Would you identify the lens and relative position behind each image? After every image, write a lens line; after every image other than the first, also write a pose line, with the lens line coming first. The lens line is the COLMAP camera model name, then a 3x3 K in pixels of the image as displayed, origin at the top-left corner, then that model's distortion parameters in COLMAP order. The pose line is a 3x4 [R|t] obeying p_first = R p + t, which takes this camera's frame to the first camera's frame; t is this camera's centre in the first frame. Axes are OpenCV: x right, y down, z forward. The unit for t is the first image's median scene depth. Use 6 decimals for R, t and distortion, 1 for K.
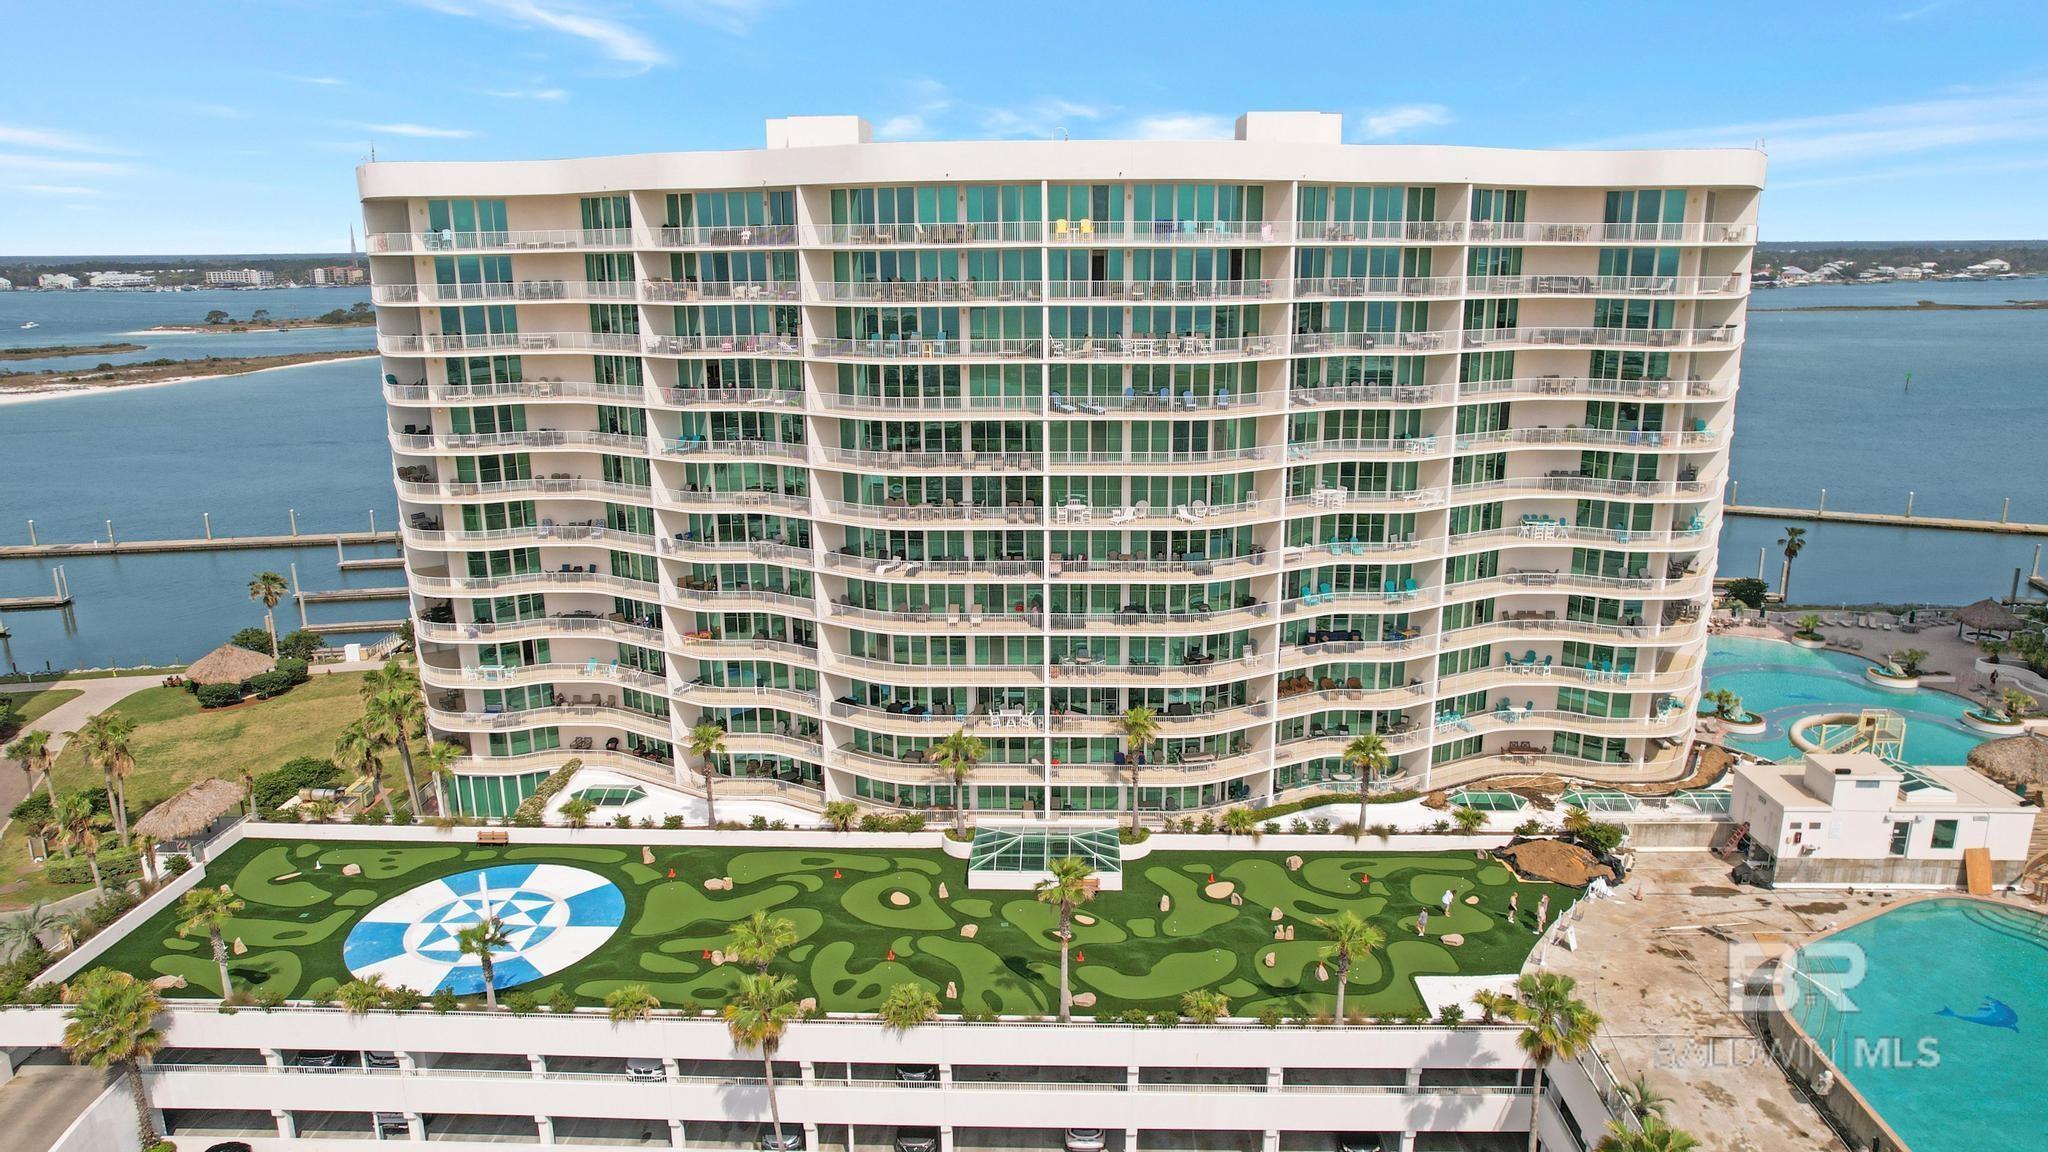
lens RADIAL K [[1274.0, 0, 1025.9], [0, 1274.0, 724.8], [0, 0, 1]] dist [0.008866, 0.000427]
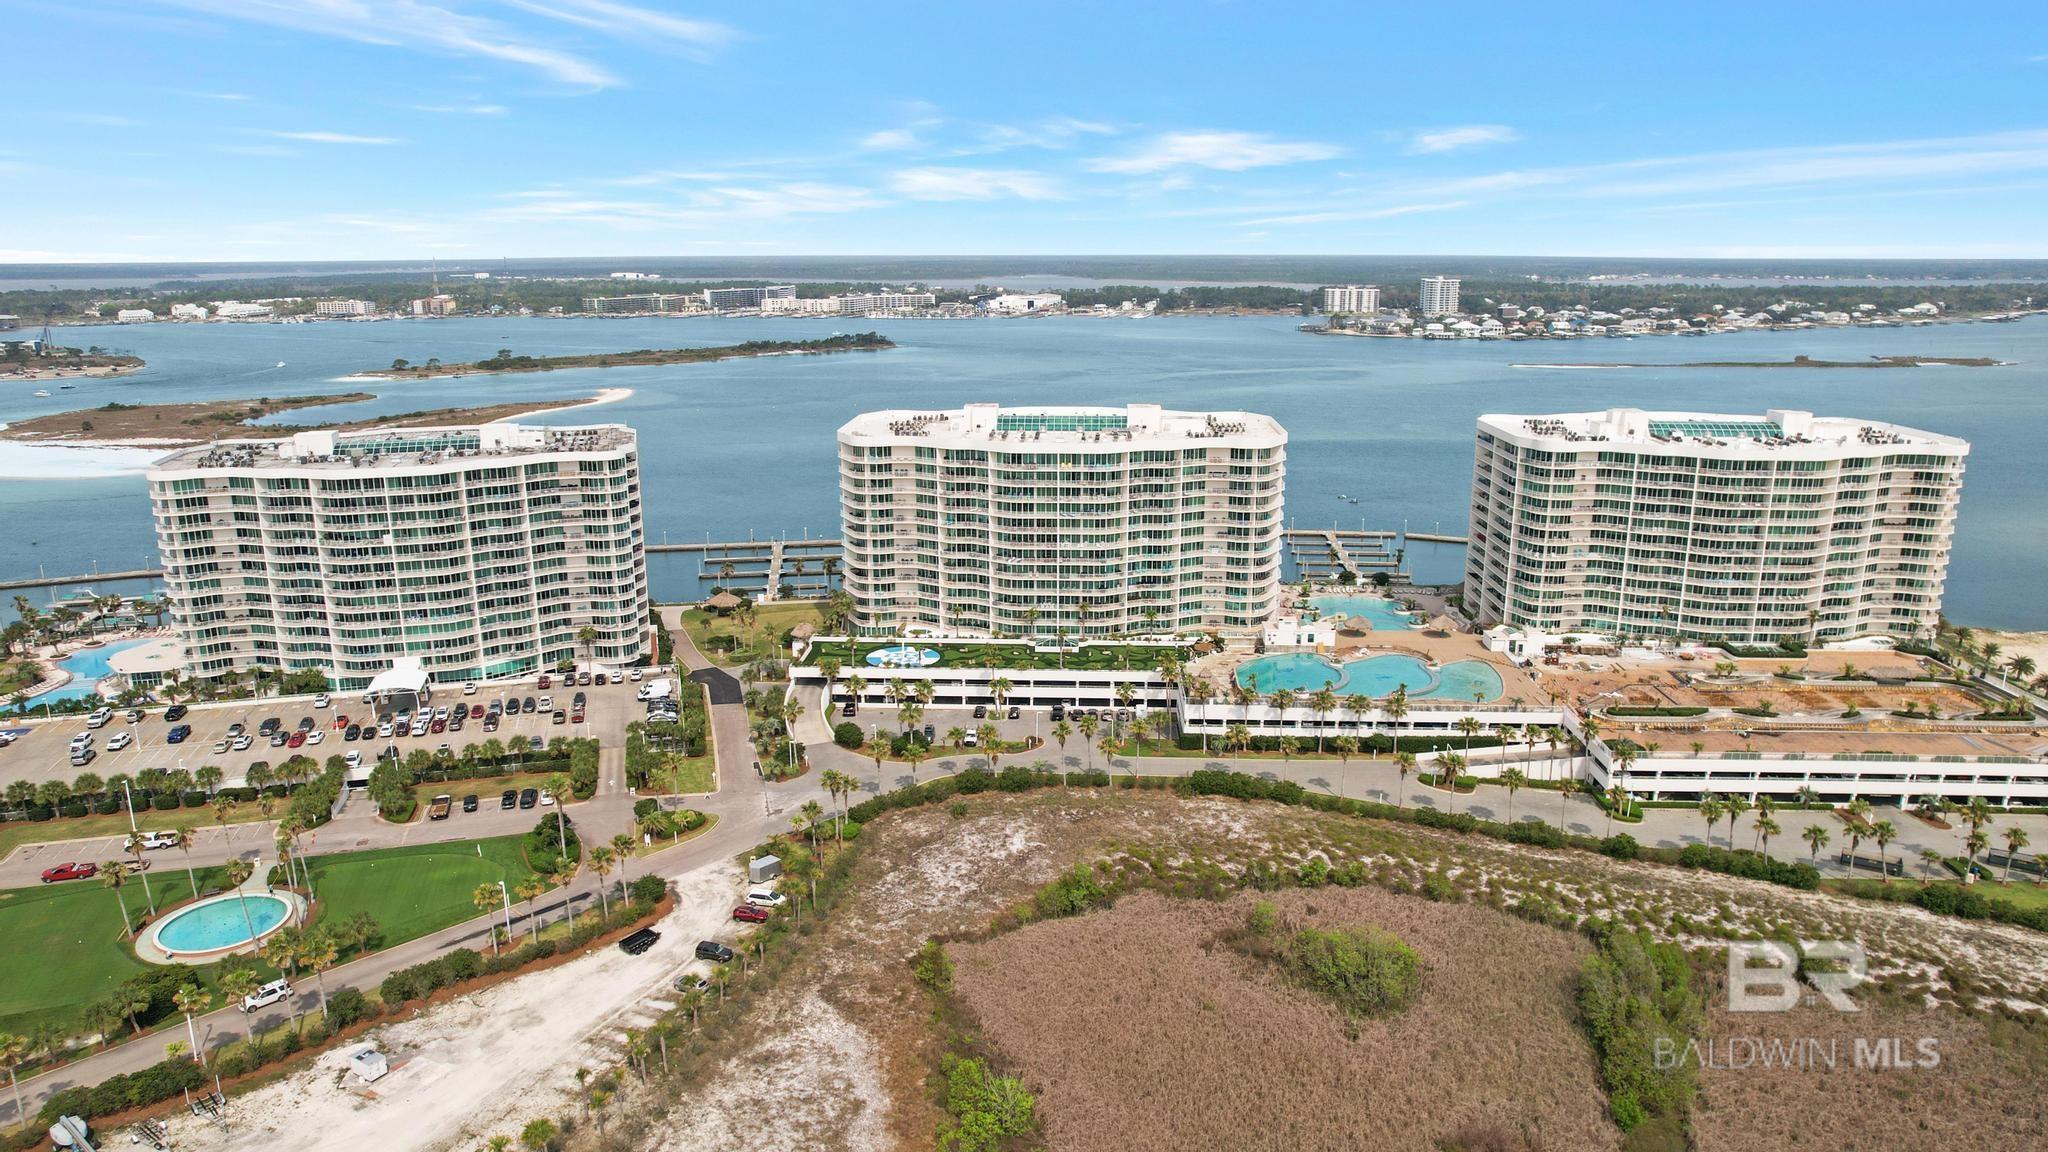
lens RADIAL K [[1292.7, 0, 1024.0], [0, 1292.7, 576.0], [0, 0, 1]] dist [-0.000373, 0.000438]
pose [[0.999814, 0.009419, -0.016821, -0.015999], [-0.011360, 0.992793, -0.119305, 0.320351], [0.015576, 0.119474, 0.992715, -2.348306]]
